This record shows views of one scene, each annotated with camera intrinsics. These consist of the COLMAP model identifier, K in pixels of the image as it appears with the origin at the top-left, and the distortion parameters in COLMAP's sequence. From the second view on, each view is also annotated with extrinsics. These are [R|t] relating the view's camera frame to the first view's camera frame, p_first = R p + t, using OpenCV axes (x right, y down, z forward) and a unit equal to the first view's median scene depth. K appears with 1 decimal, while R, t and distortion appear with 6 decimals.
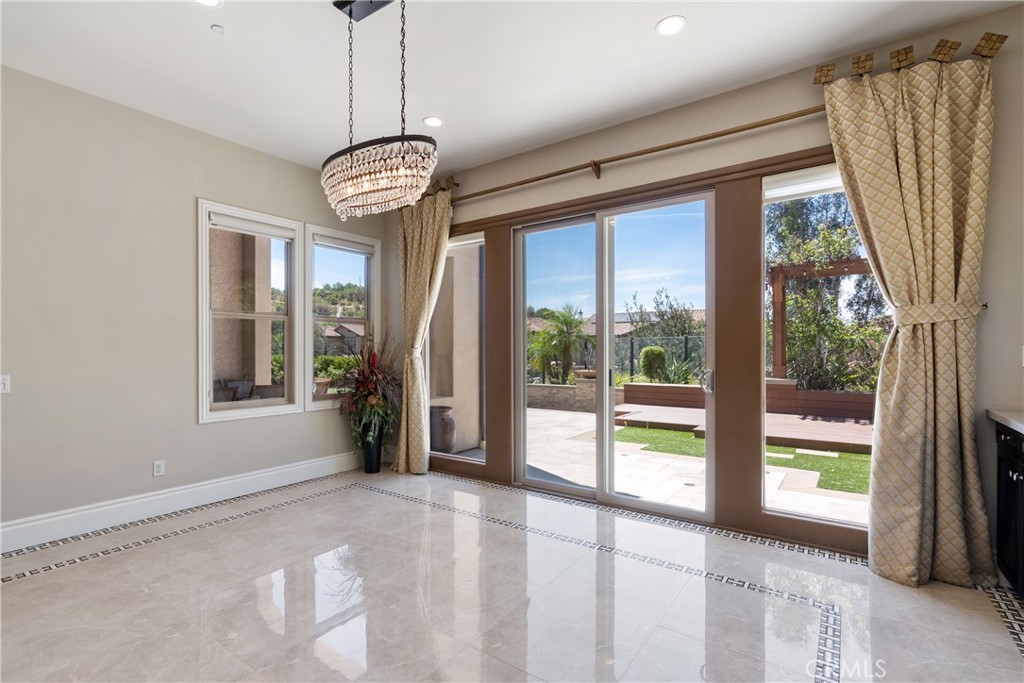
lens RADIAL K [[487.6, 0, 498.4], [0, 487.6, 351.5], [0, 0, 1]] dist [0.001680, -0.000041]
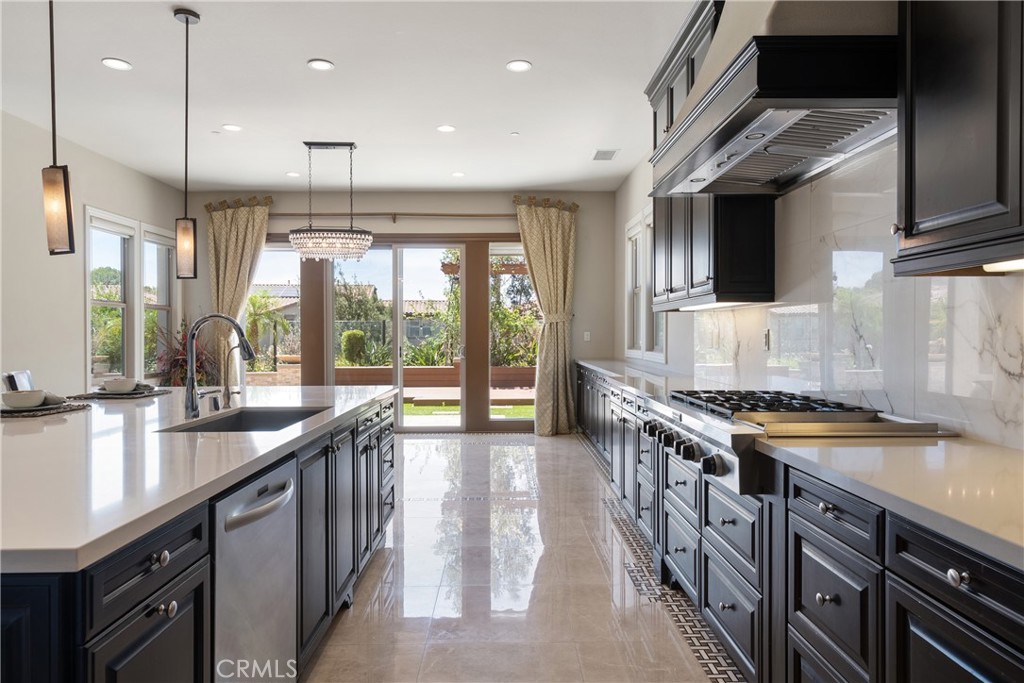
lens RADIAL K [[655.6, 0, 528.3], [0, 655.6, 338.3], [0, 0, 1]] dist [0.022796, 0.000368]
pose [[0.784482, -0.005549, 0.620127, -0.876879], [0.002770, 0.999981, 0.005444, 0.000903], [-0.620146, -0.002553, 0.784482, -1.038722]]
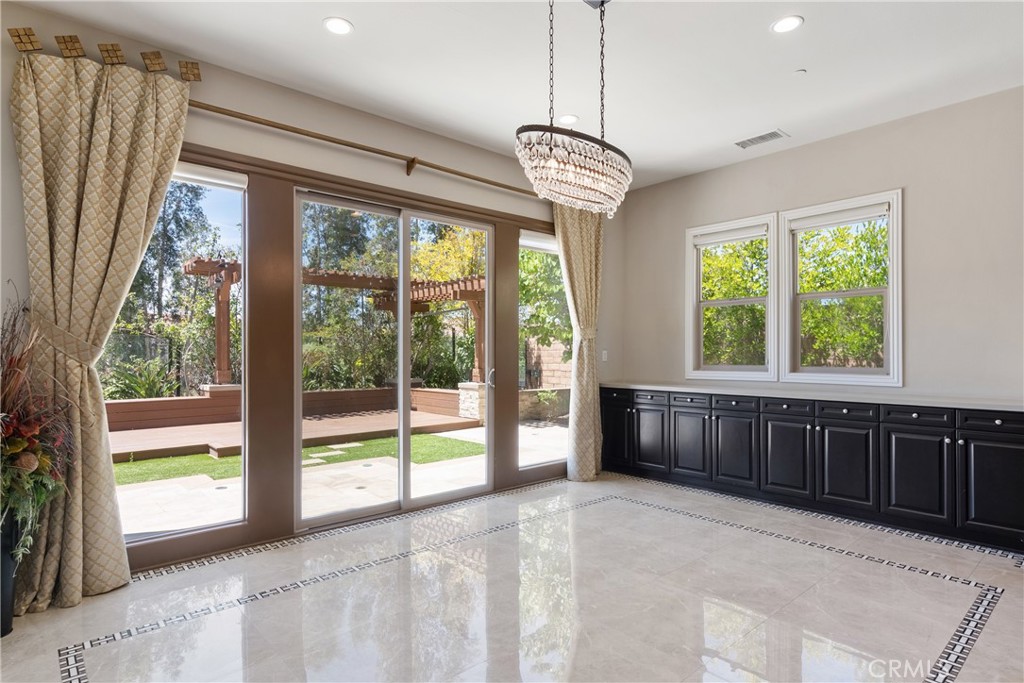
lens RADIAL K [[551.6, 0, 541.6], [0, 551.6, 349.1], [0, 0, 1]] dist [-0.002718, 0.000733]
pose [[0.180942, 0.008300, 0.983459, -0.953338], [0.003754, 0.999951, -0.009130, 0.002017], [-0.983487, 0.005344, 0.180902, 0.630058]]
